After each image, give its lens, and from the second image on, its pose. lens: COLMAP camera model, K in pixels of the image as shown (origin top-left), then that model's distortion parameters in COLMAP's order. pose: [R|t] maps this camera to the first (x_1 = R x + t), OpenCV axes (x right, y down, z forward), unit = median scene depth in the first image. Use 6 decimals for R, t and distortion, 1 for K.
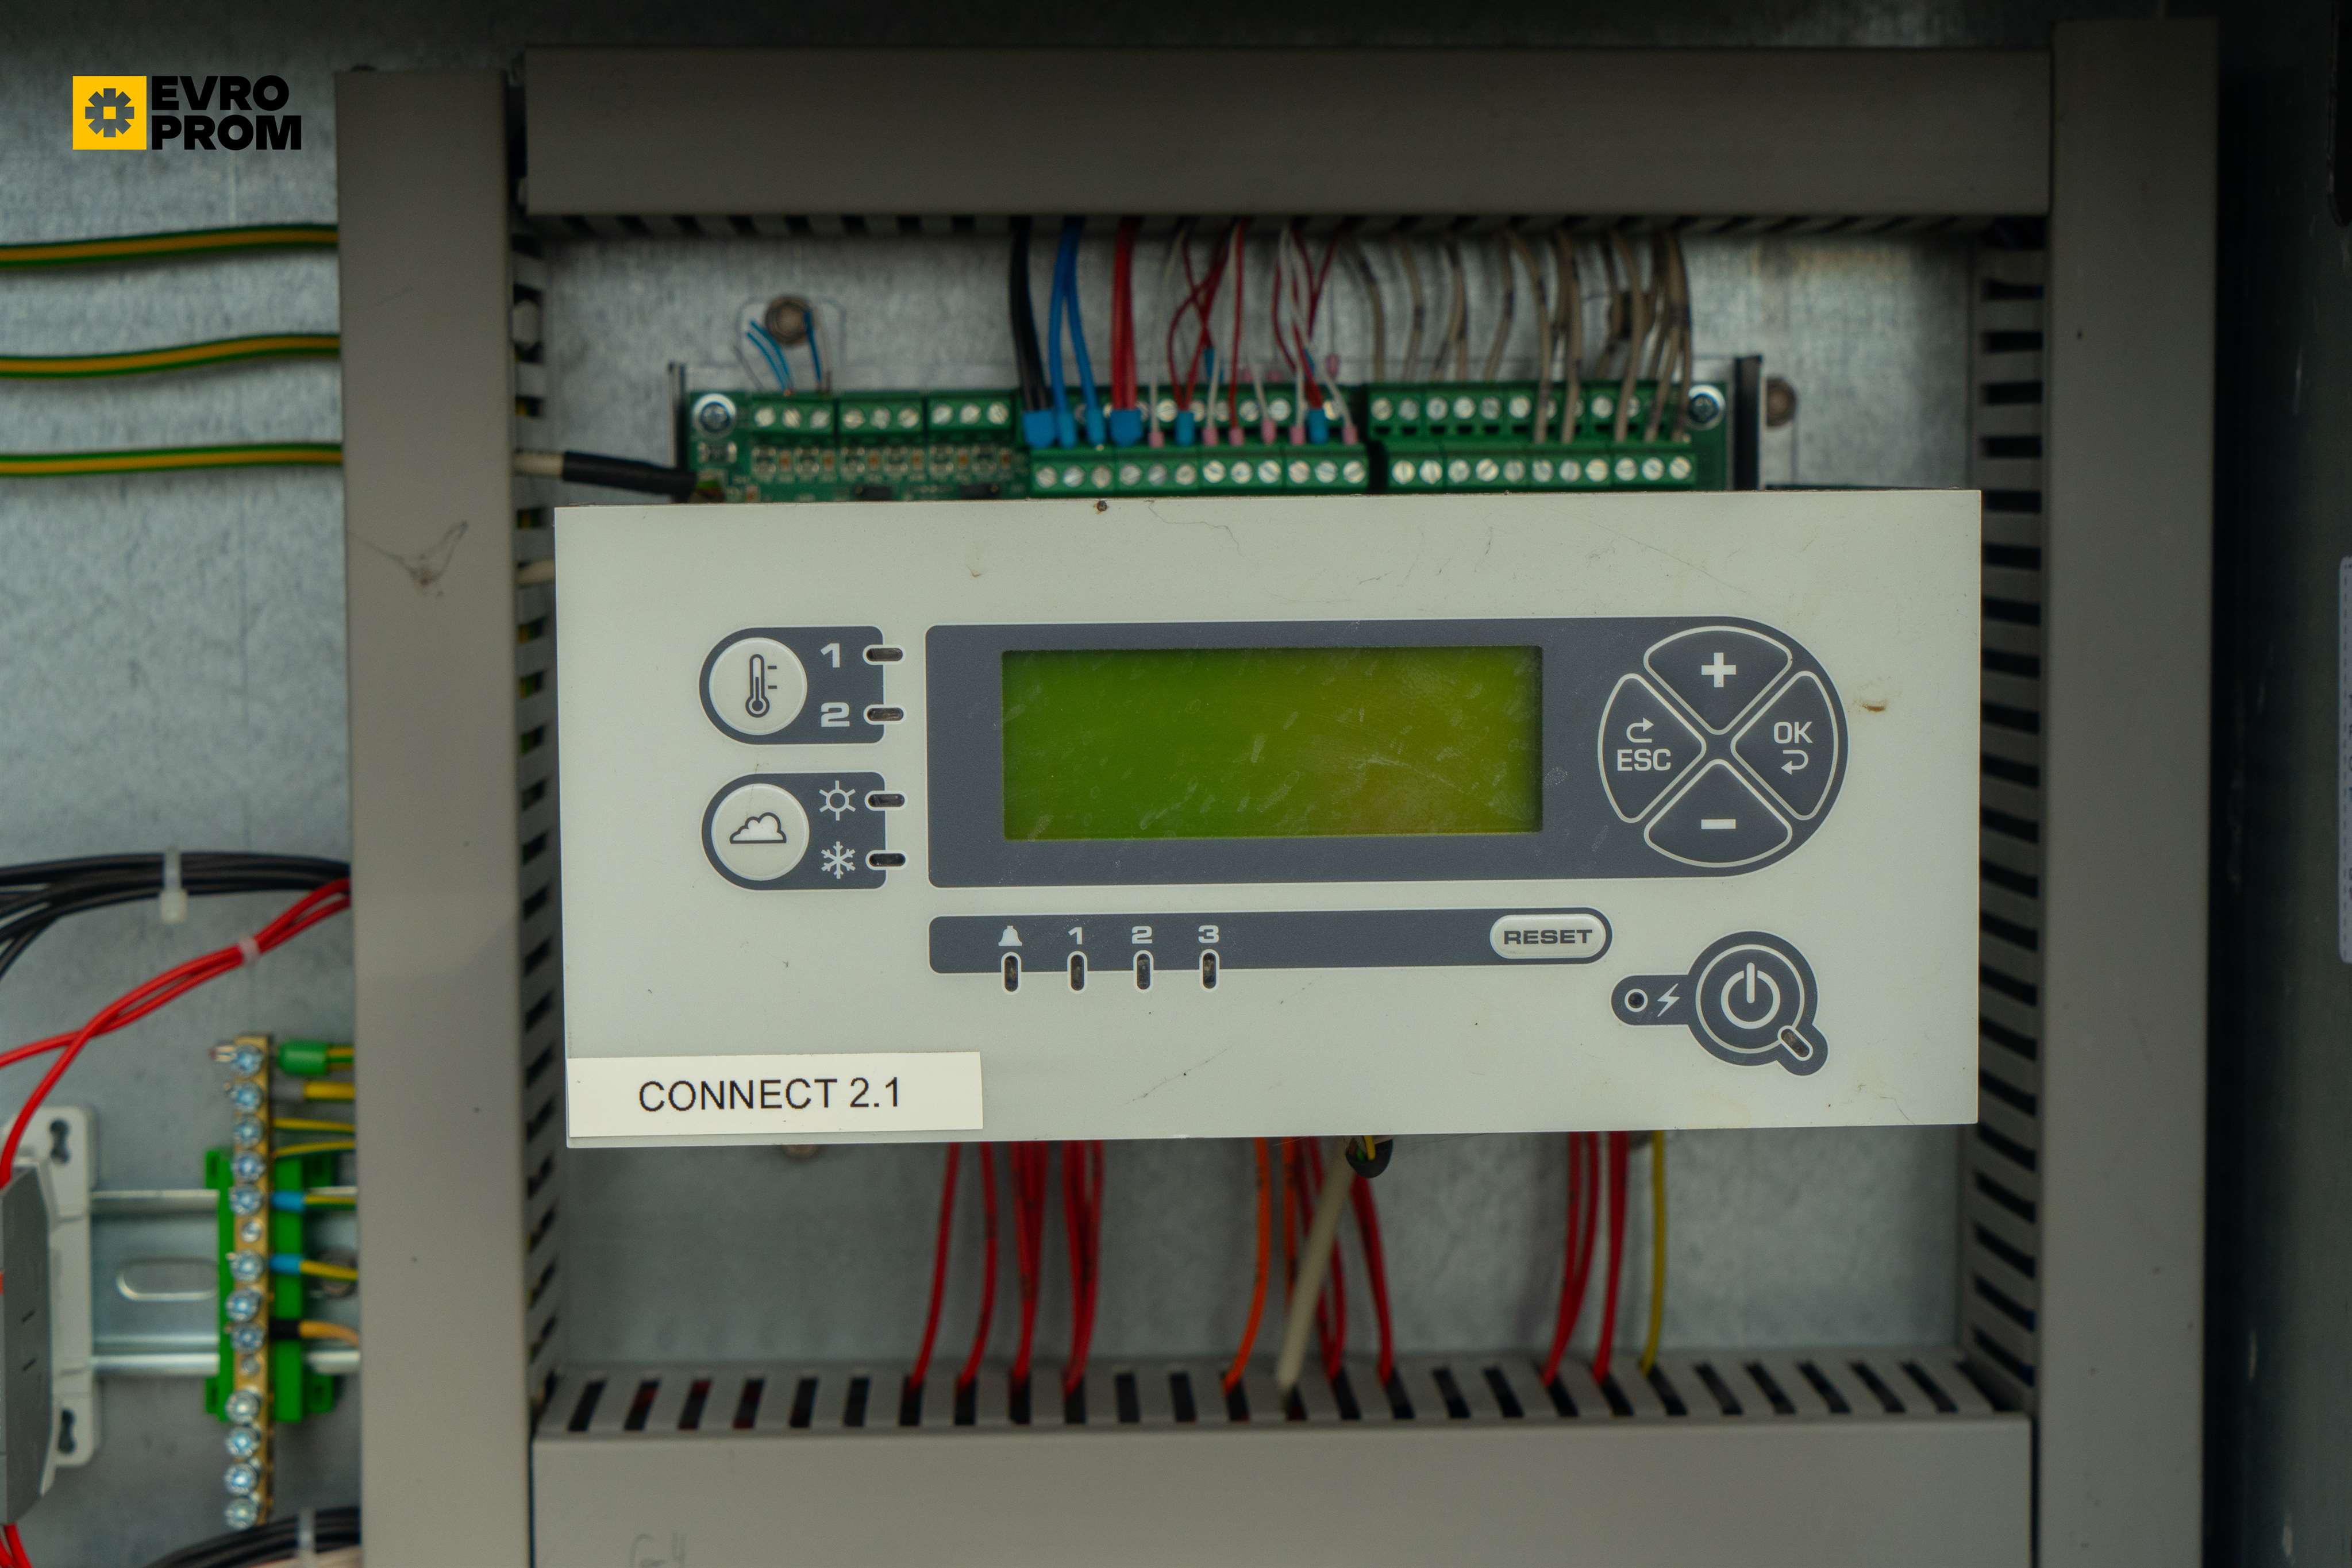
lens RADIAL K [[4200.3, 0, 1176.0], [0, 4200.3, 784.0], [0, 0, 1]] dist [0.047590, -0.060053]
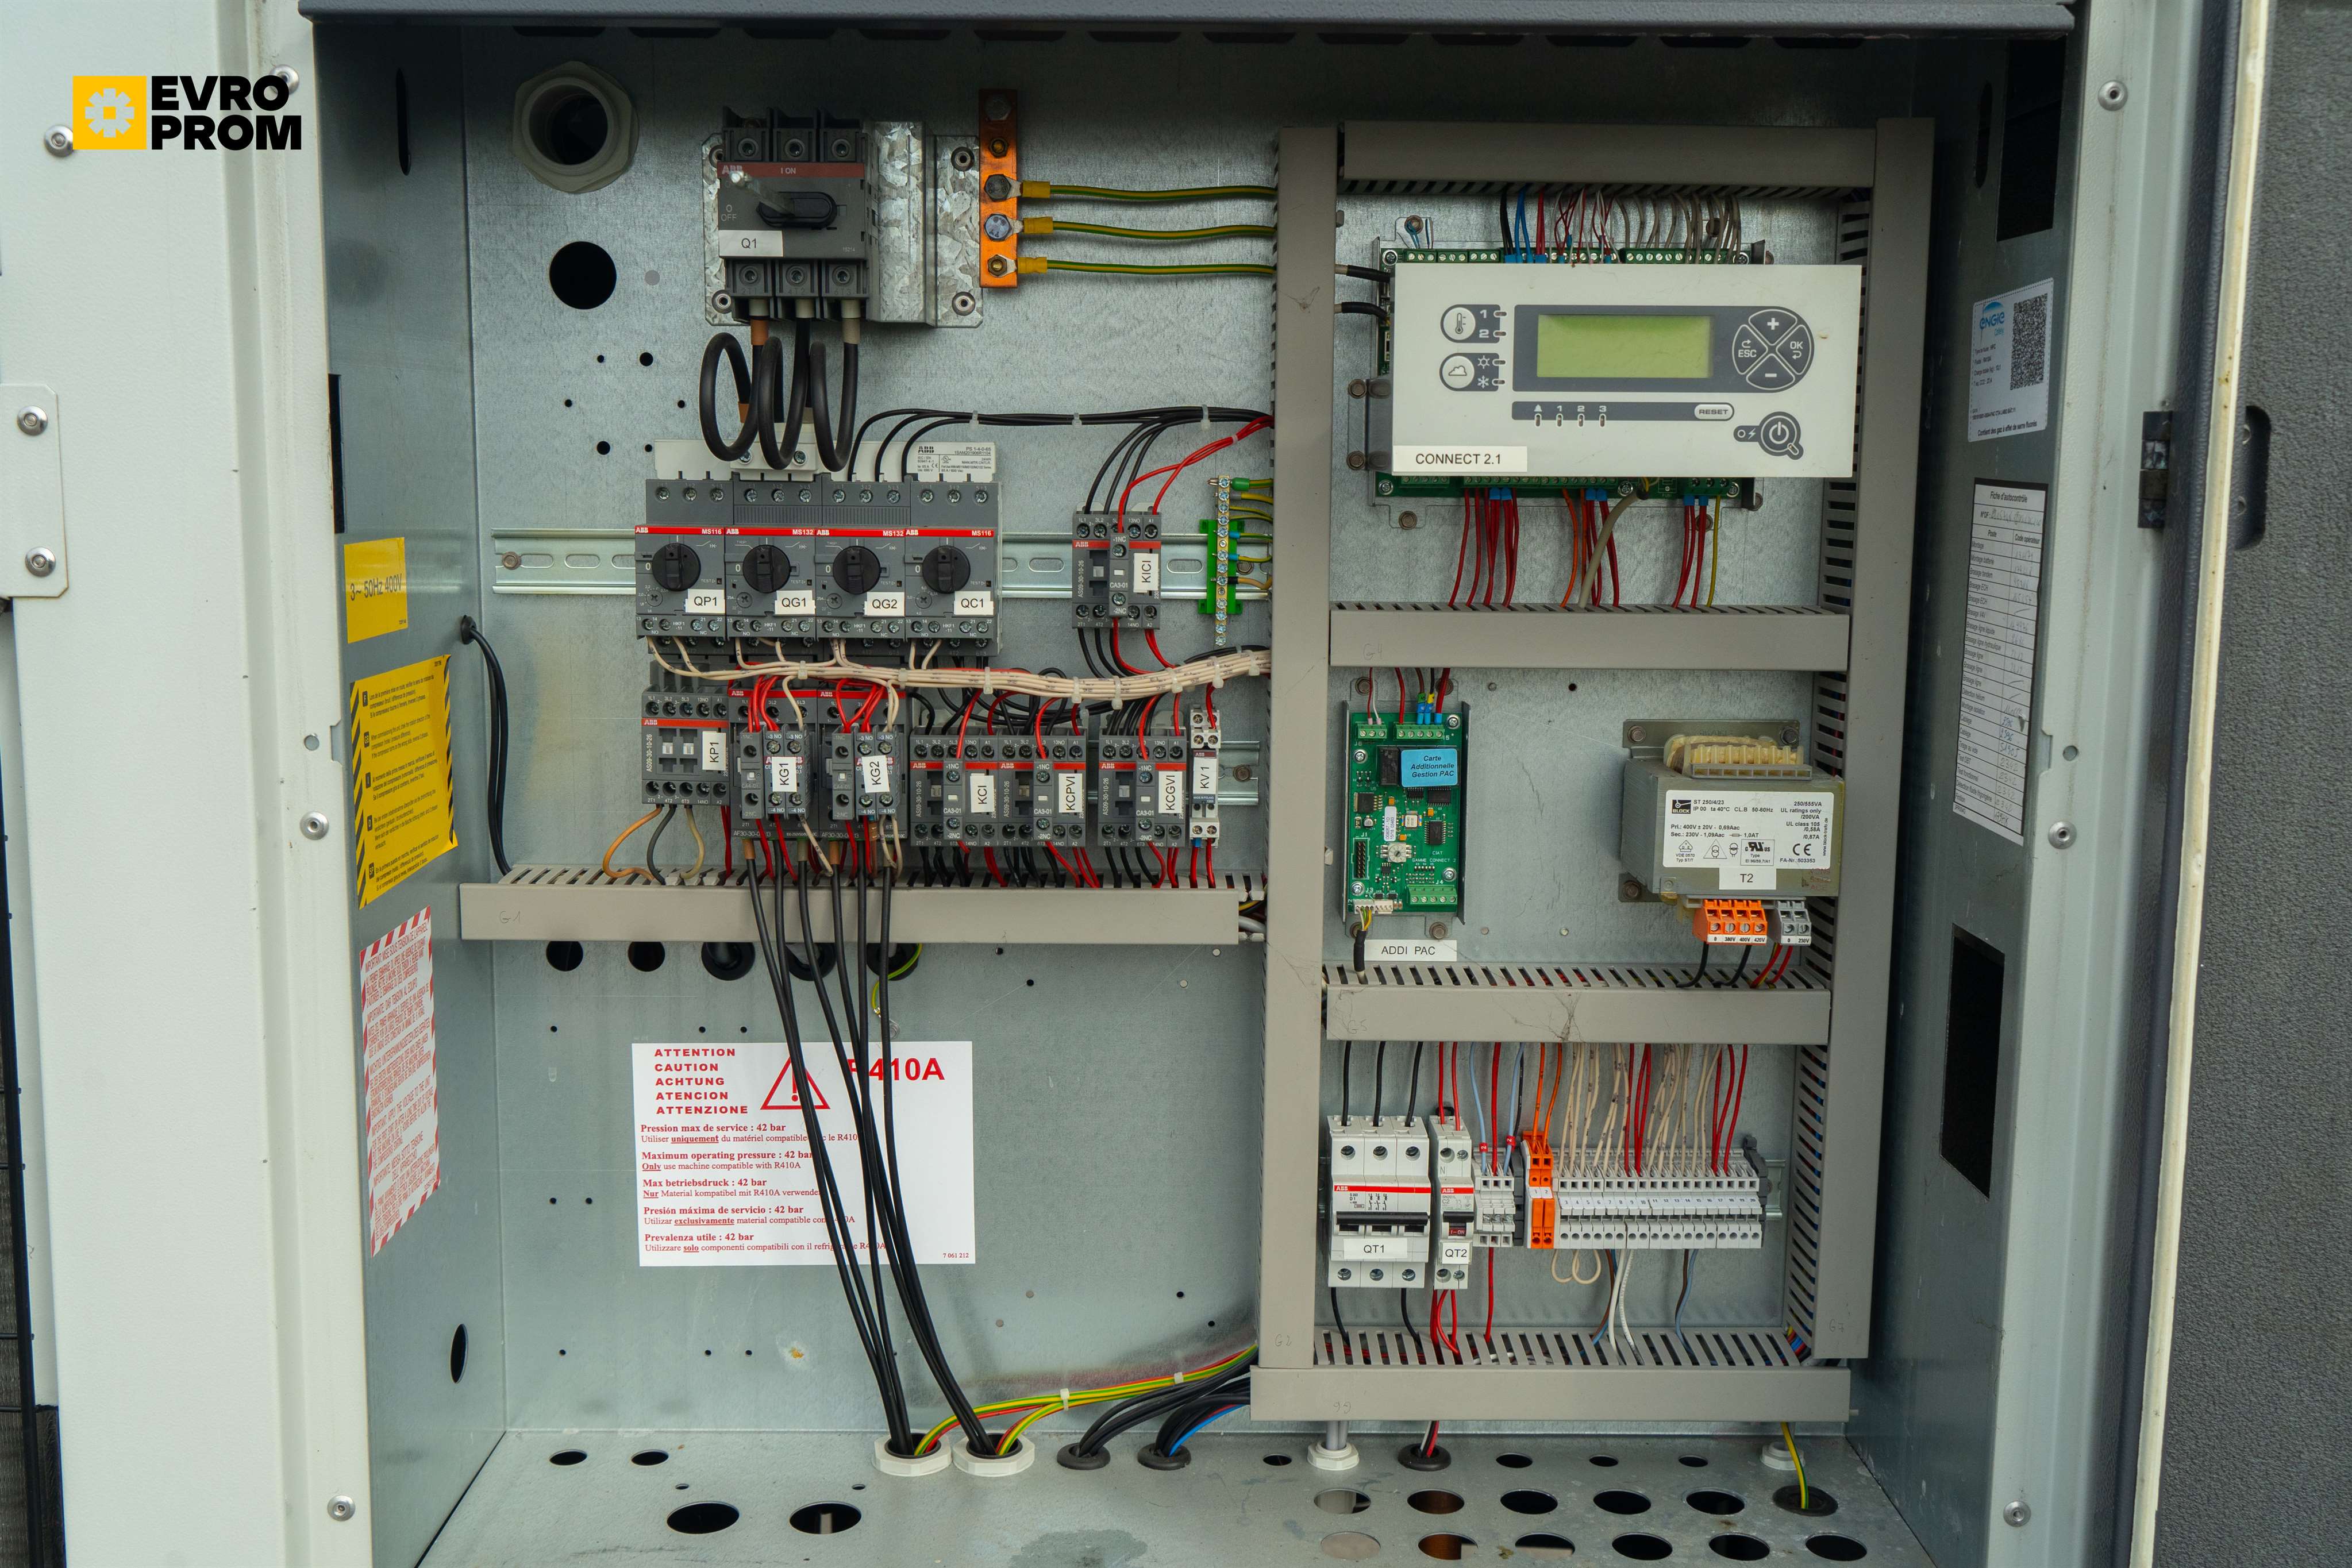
lens RADIAL K [[2357.5, 0, 1176.0], [0, 2357.5, 784.0], [0, 0, 1]] dist [0.014489, 0.011042]
pose [[0.999653, 0.018116, -0.019143, -0.263297], [-0.016914, 0.997981, 0.061221, 0.207174], [0.020213, -0.060876, 0.997941, -0.733229]]
